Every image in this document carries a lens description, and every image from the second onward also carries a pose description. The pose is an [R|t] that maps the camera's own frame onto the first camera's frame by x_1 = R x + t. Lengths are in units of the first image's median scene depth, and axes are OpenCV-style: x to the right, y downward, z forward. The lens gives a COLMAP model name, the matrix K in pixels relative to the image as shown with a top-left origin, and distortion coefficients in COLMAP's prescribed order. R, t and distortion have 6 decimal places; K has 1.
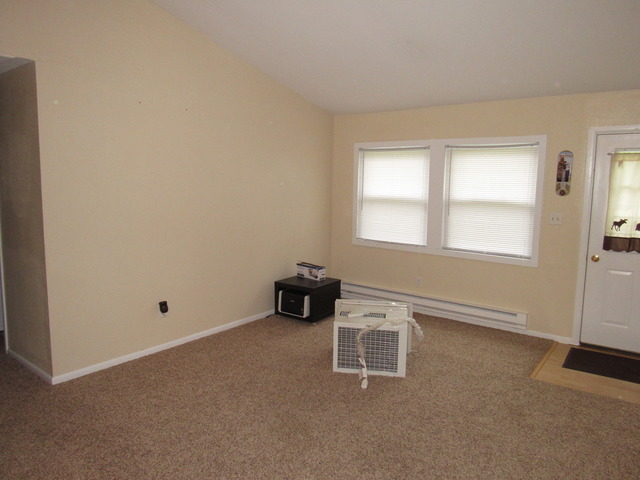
lens RADIAL K [[456.2, 0, 320.8], [0, 456.2, 238.2], [0, 0, 1]] dist [-0.030348, 0.013673]
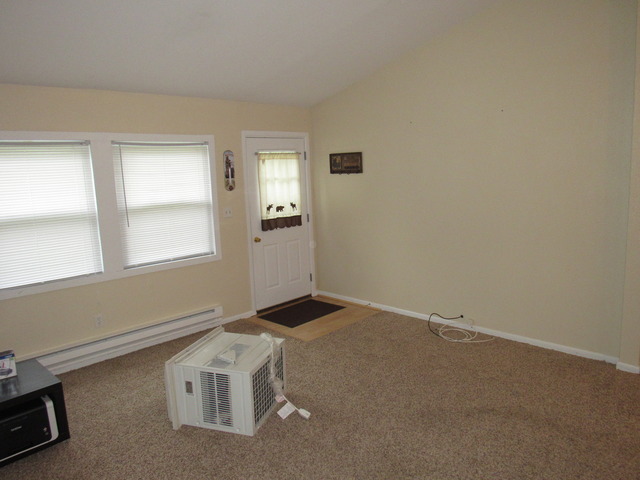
lens RADIAL K [[456.2, 0, 321.3], [0, 456.2, 242.5], [0, 0, 1]] dist [-0.030348, 0.013673]
pose [[0.130376, -0.177274, 0.975488, -0.549469], [0.169024, 0.973457, 0.154315, -0.104016], [-0.976951, 0.144762, 0.156879, 0.617260]]
